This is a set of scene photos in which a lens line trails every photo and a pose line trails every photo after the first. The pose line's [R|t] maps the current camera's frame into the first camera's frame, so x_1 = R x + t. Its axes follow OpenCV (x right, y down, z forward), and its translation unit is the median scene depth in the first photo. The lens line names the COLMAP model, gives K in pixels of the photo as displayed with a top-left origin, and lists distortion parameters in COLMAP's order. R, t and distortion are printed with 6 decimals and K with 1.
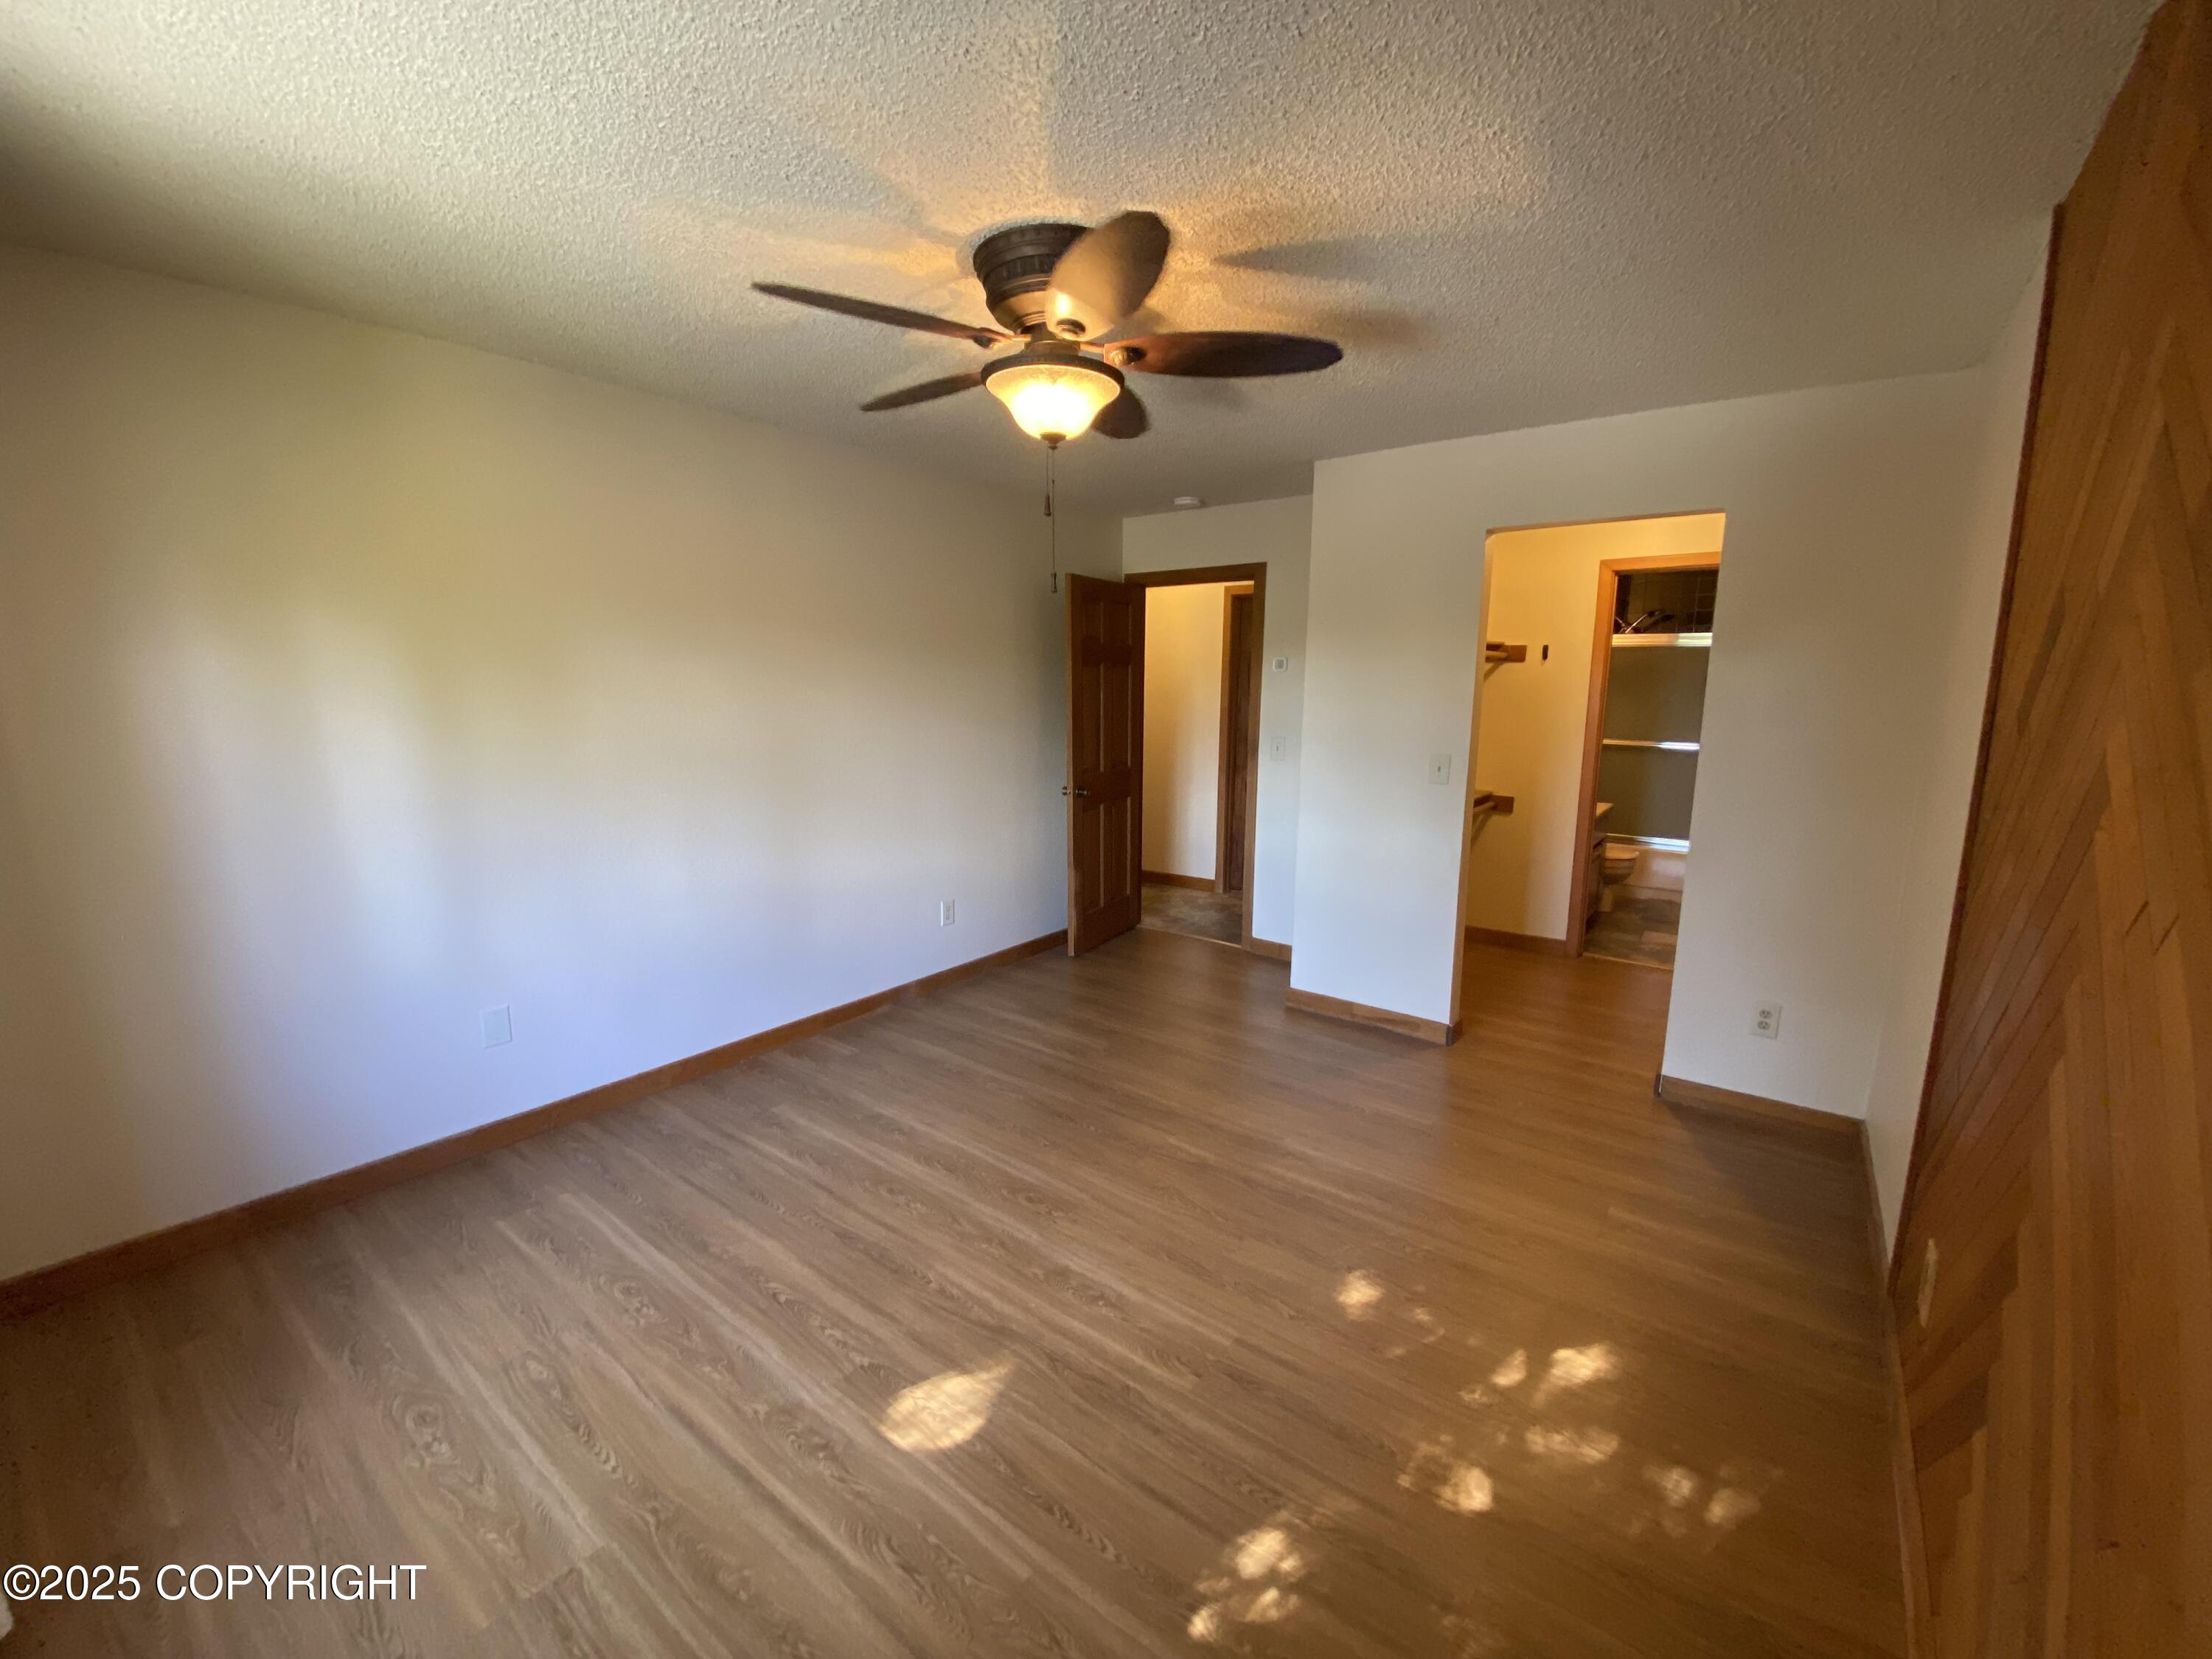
lens RADIAL K [[884.1, 0, 1102.1], [0, 884.1, 835.7], [0, 0, 1]] dist [0.033320, -0.029399]
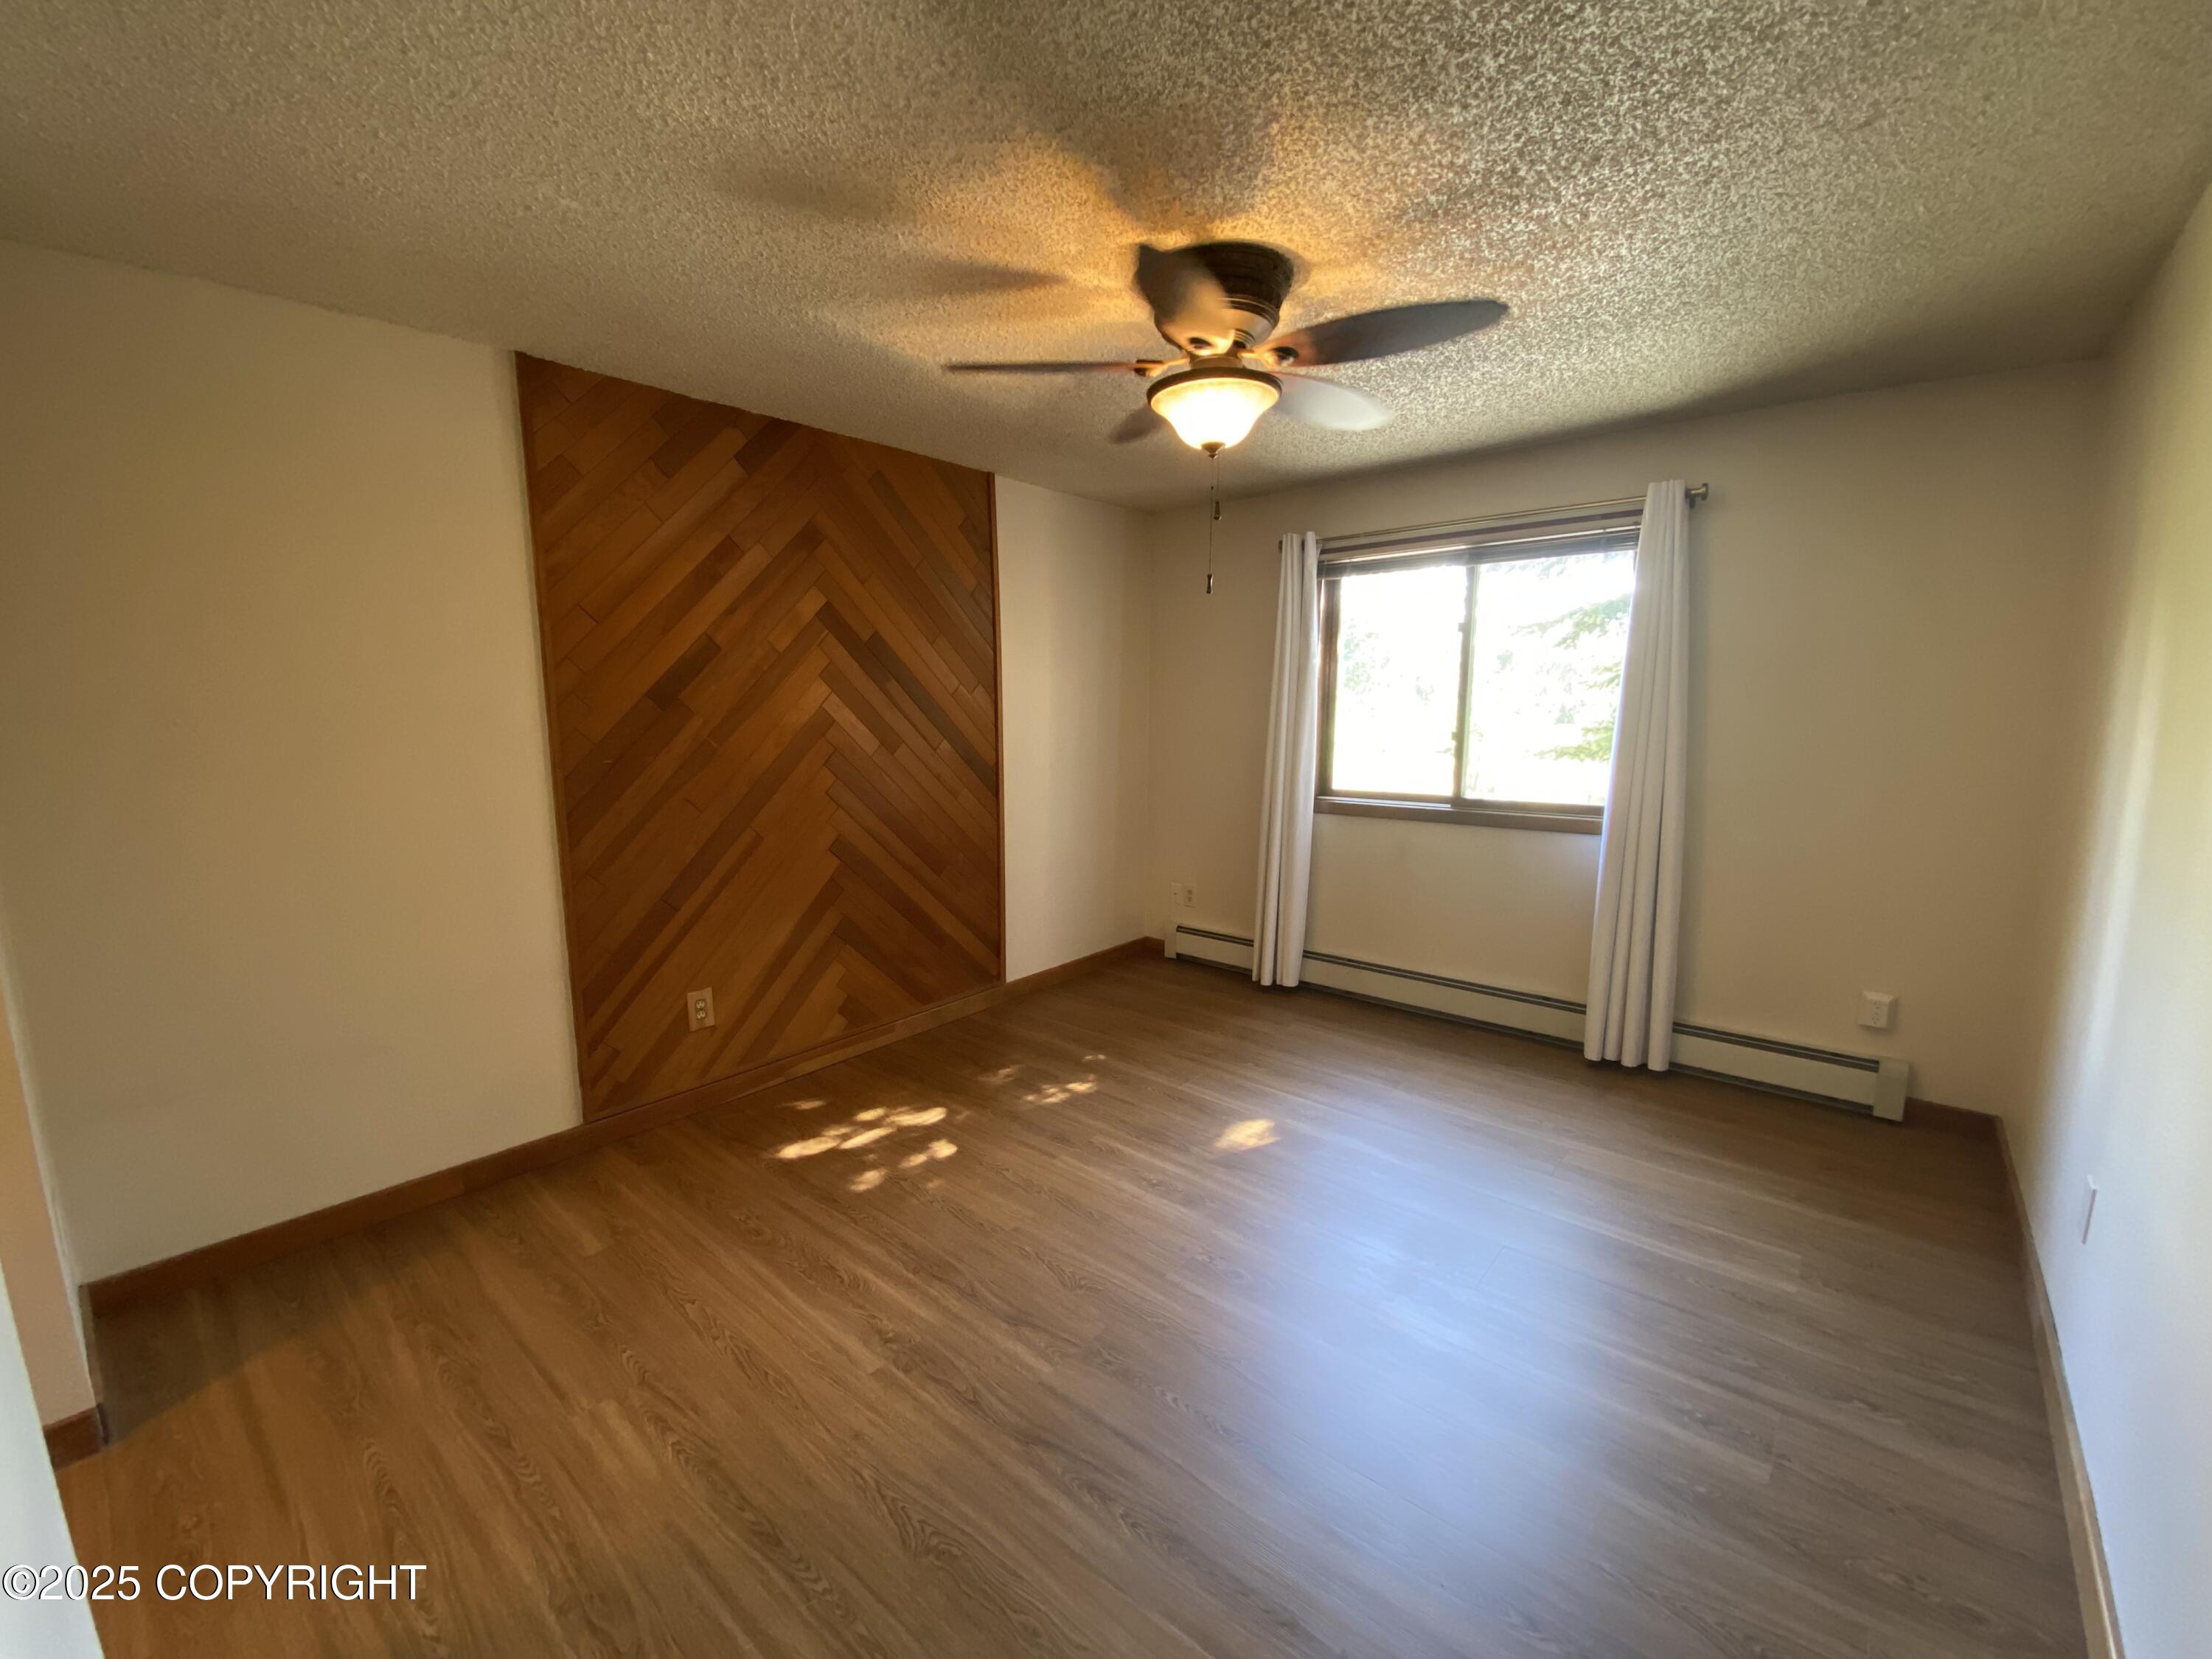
lens RADIAL K [[884.1, 0, 1102.1], [0, 884.1, 835.7], [0, 0, 1]] dist [0.033320, -0.029399]
pose [[-0.998709, -0.019526, 0.046885, 0.020920], [-0.004802, 0.955309, 0.295570, -0.284761], [-0.050561, 0.294963, -0.954170, 1.911529]]
